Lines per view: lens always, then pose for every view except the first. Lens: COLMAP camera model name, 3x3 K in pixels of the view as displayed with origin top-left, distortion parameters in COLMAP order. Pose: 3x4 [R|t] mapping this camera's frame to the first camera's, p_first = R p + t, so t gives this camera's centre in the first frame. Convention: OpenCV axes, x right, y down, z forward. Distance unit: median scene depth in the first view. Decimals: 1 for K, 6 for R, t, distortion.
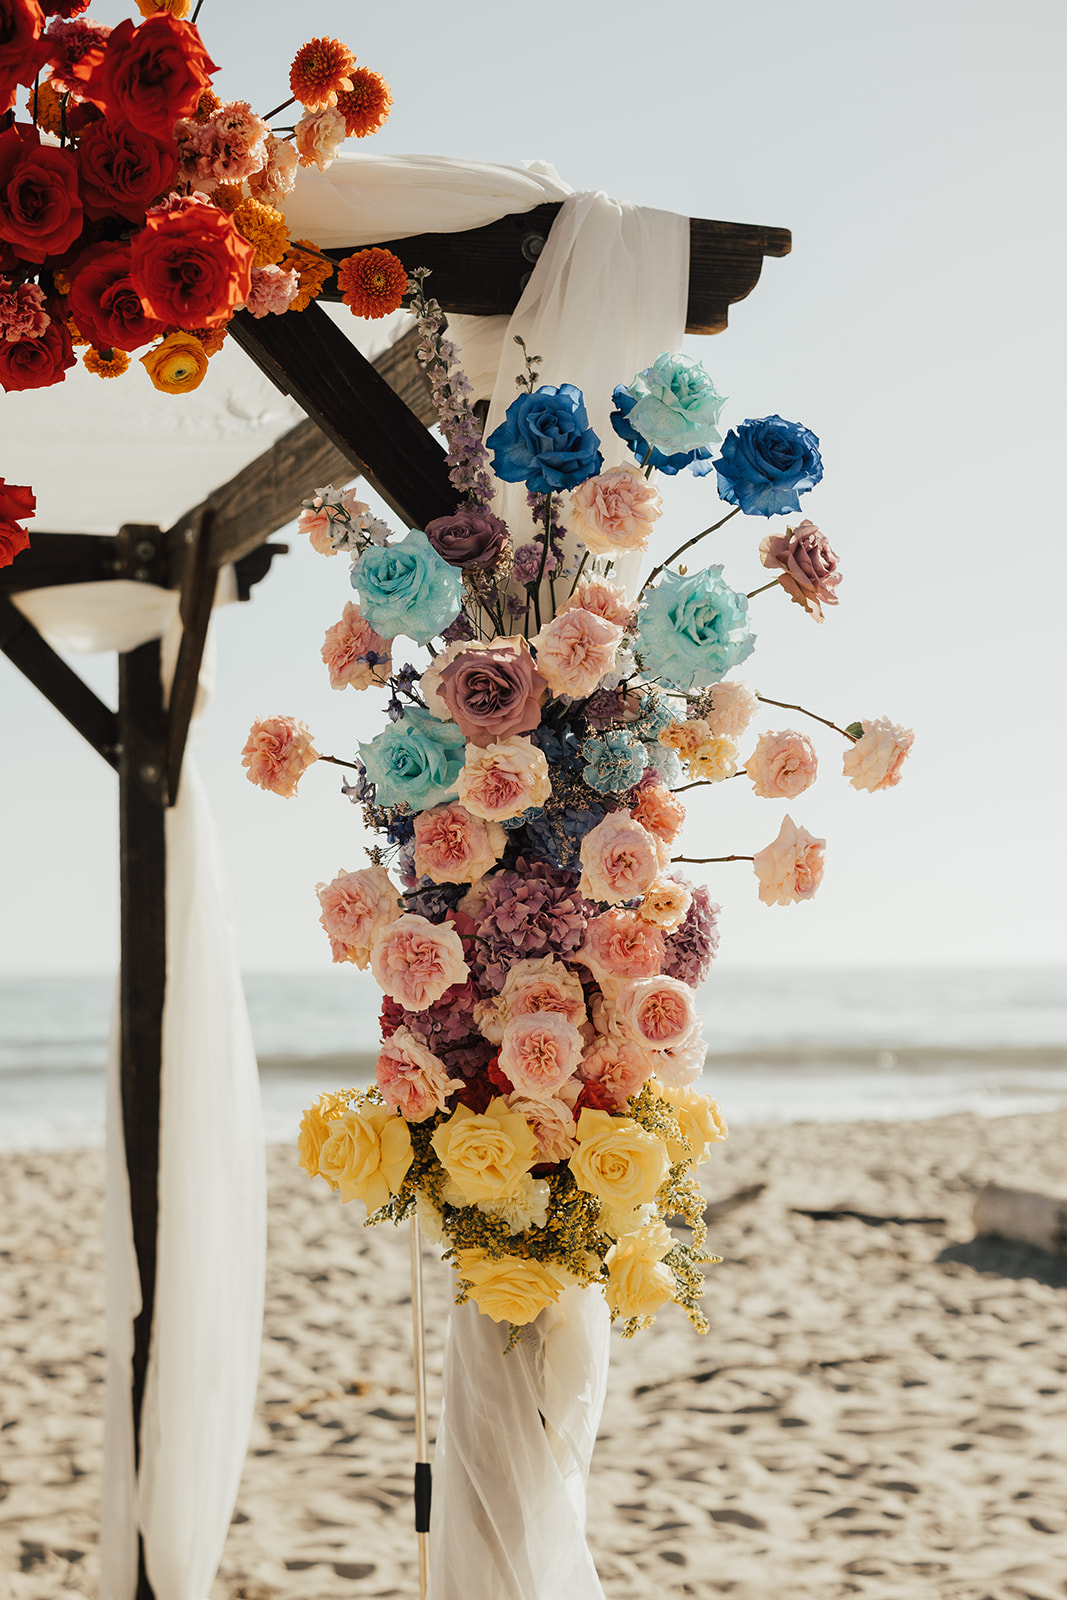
lens RADIAL K [[2761.0, 0, 533.5], [0, 2761.0, 800.0], [0, 0, 1]] dist [-0.009870, 0.048385]
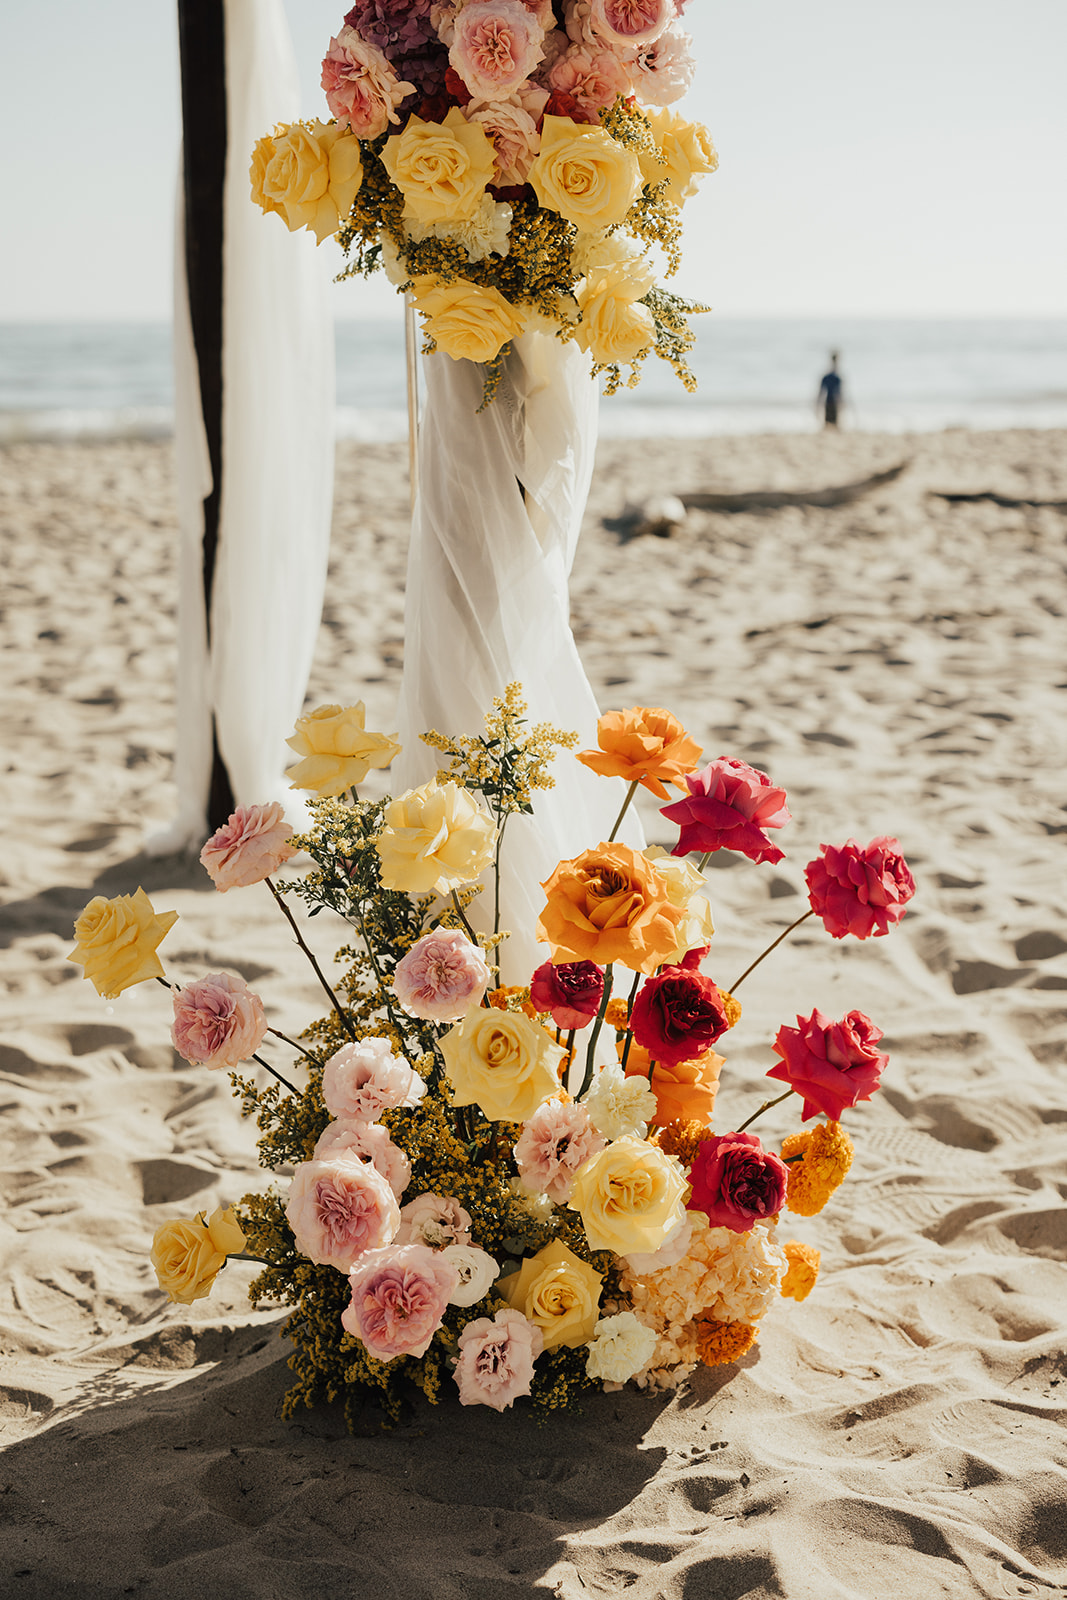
lens RADIAL K [[2622.3, 0, 533.5], [0, 2622.3, 800.0], [0, 0, 1]] dist [-0.055013, 0.038820]
pose [[0.997023, 0.021097, -0.074165, 0.075772], [-0.003395, 0.972918, 0.231125, 0.122227], [0.077033, -0.230185, 0.970093, 0.113668]]
